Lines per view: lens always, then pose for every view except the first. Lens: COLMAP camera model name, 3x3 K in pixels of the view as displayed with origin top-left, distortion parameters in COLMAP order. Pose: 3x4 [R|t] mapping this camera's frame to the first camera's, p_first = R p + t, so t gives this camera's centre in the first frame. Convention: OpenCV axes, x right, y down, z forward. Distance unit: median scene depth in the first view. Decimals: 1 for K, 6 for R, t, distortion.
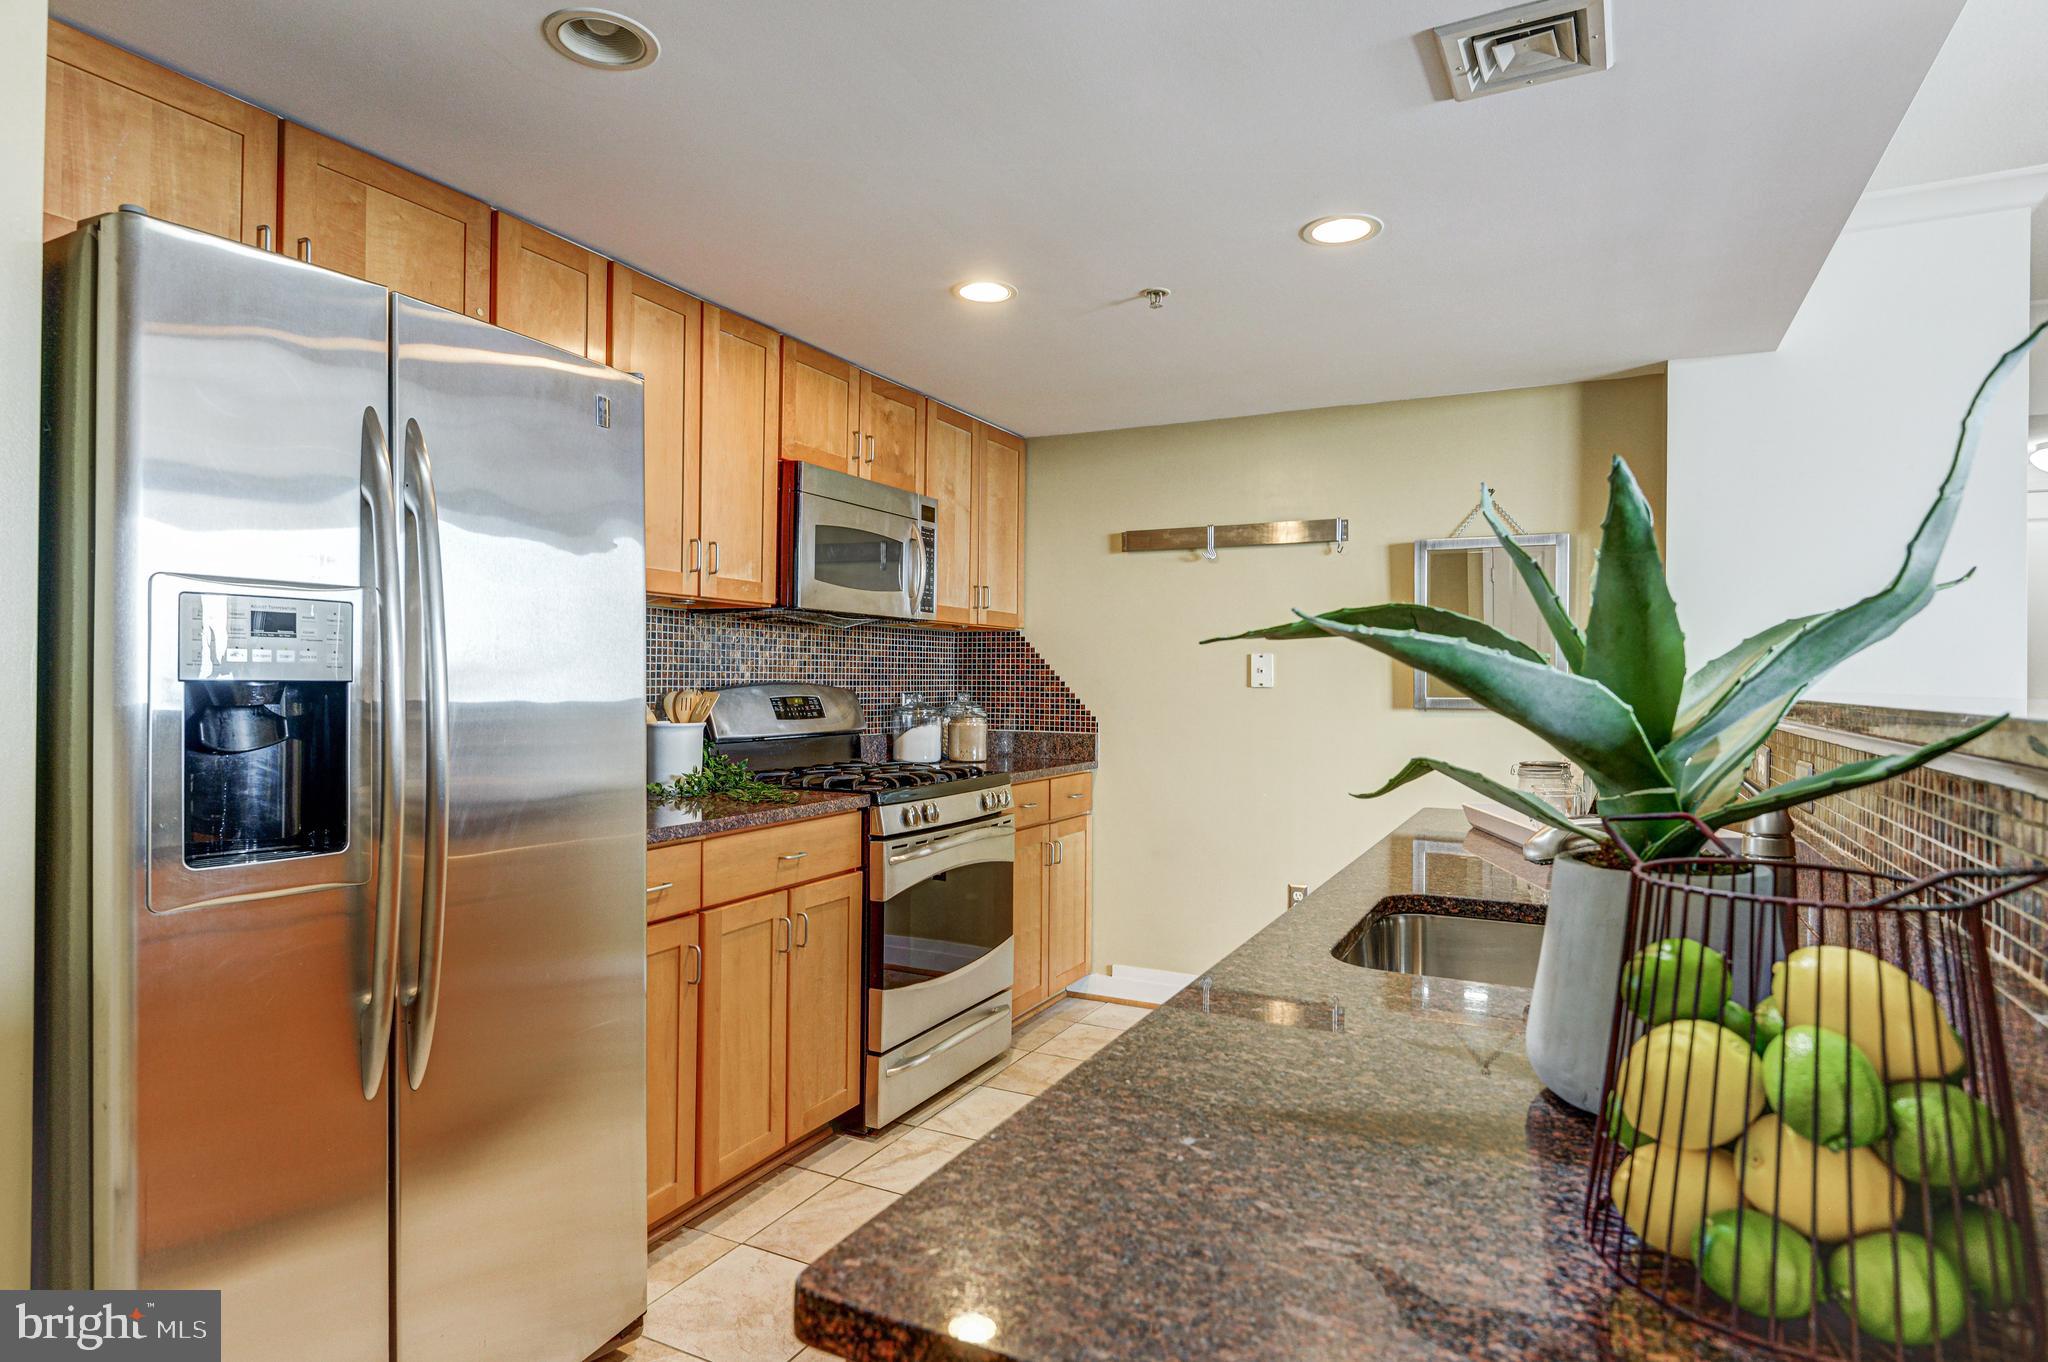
lens RADIAL K [[1125.9, 0, 948.7], [0, 1125.9, 686.7], [0, 0, 1]] dist [0.013310, -0.003219]
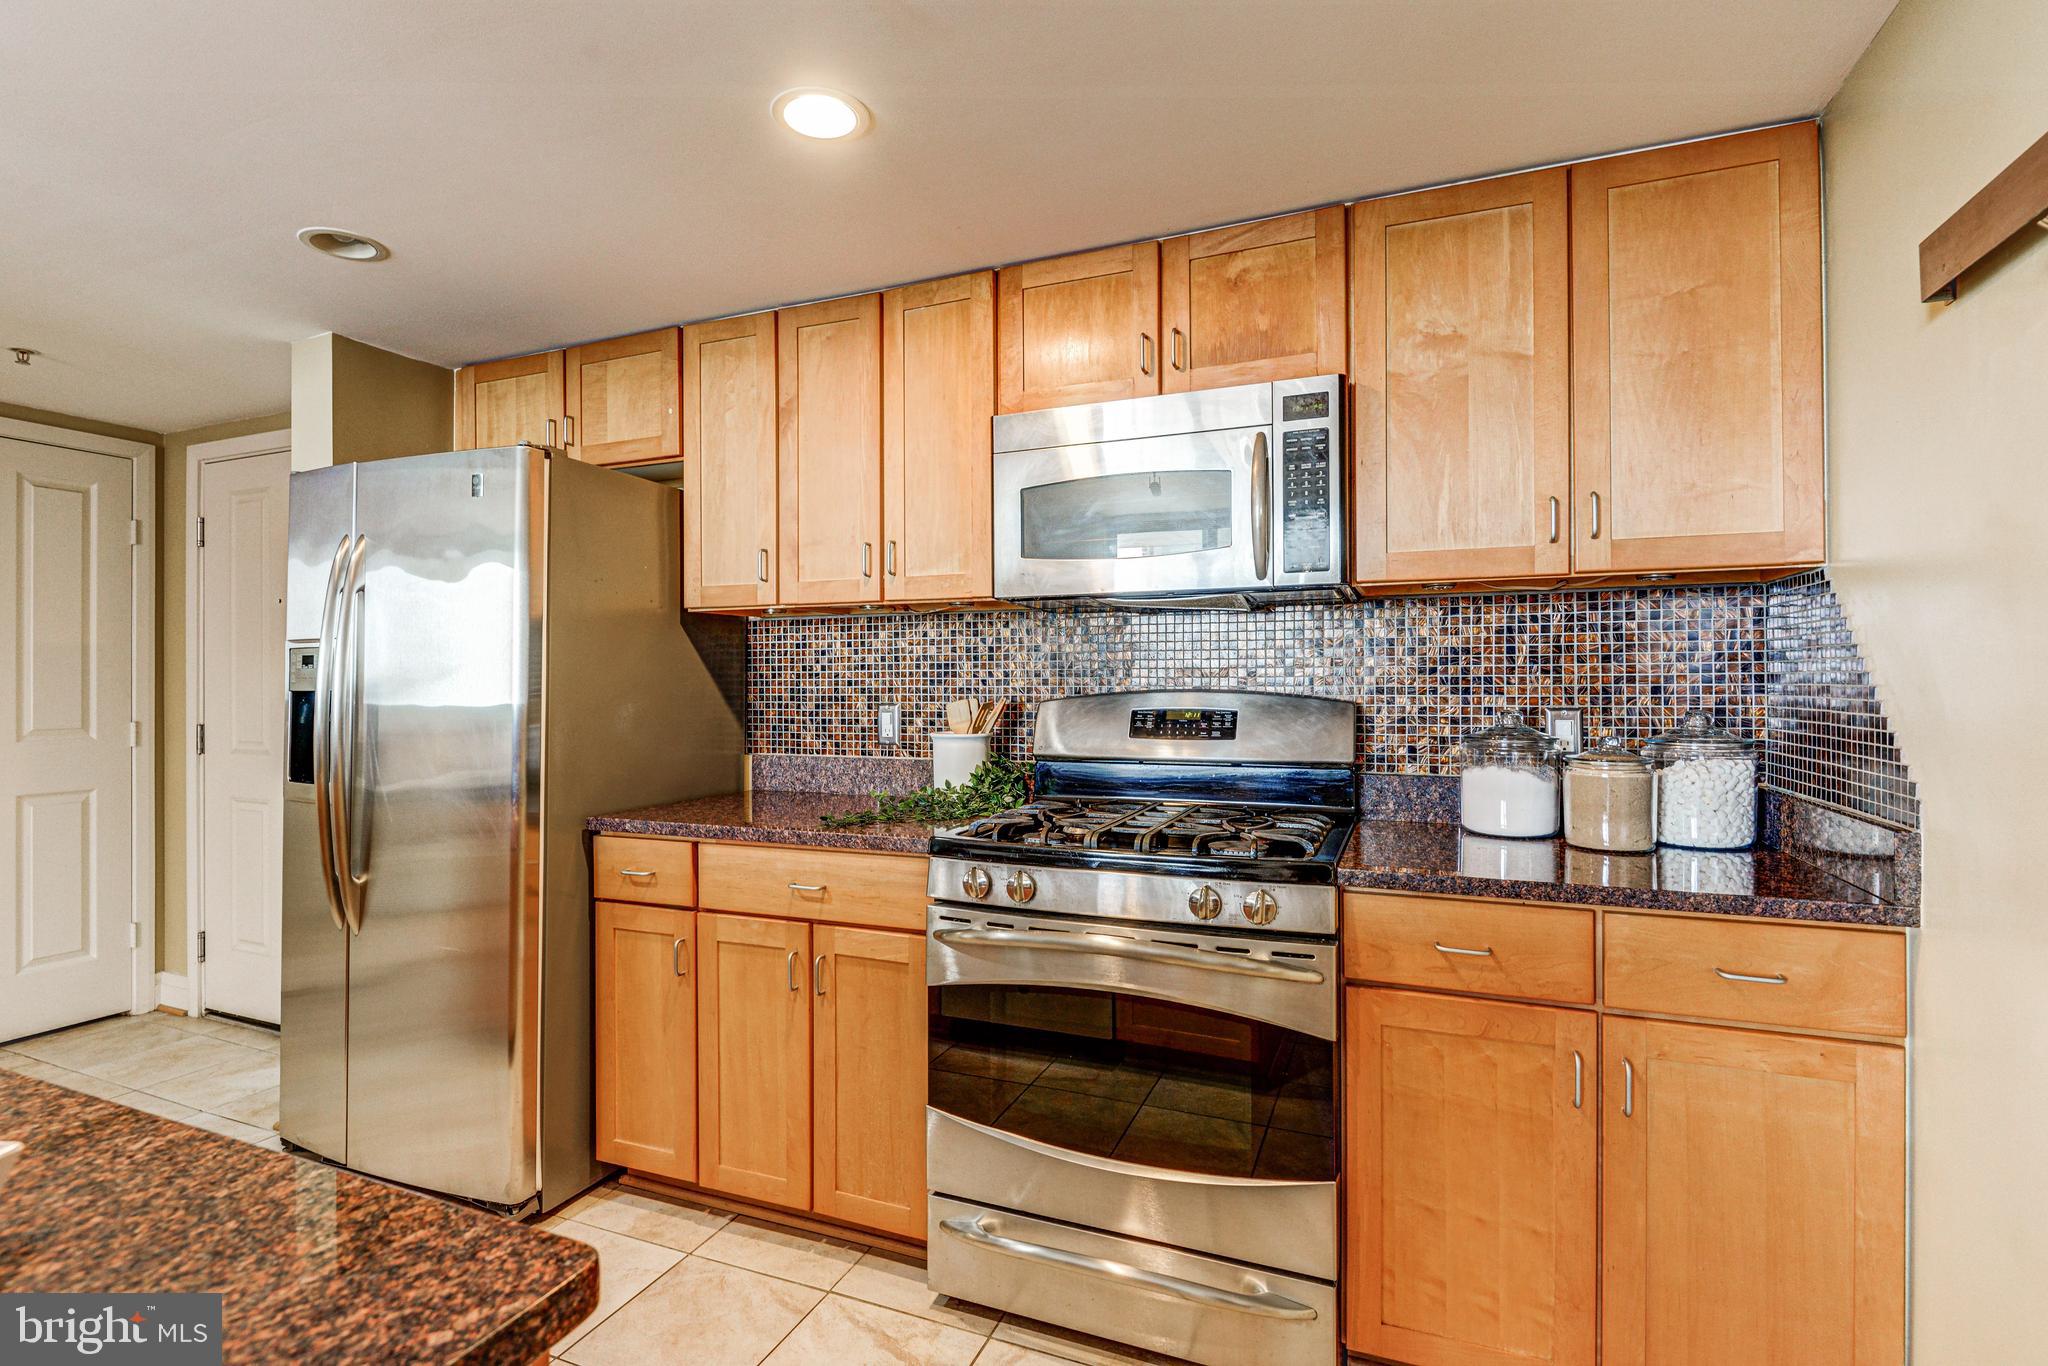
lens RADIAL K [[972.8, 0, 1060.6], [0, 972.8, 681.5], [0, 0, 1]] dist [-0.001417, -0.000157]
pose [[0.128533, -0.010596, -0.991649, 0.604874], [-0.003837, 0.999930, -0.011182, -0.002489], [0.991698, 0.005243, 0.128483, 1.027656]]
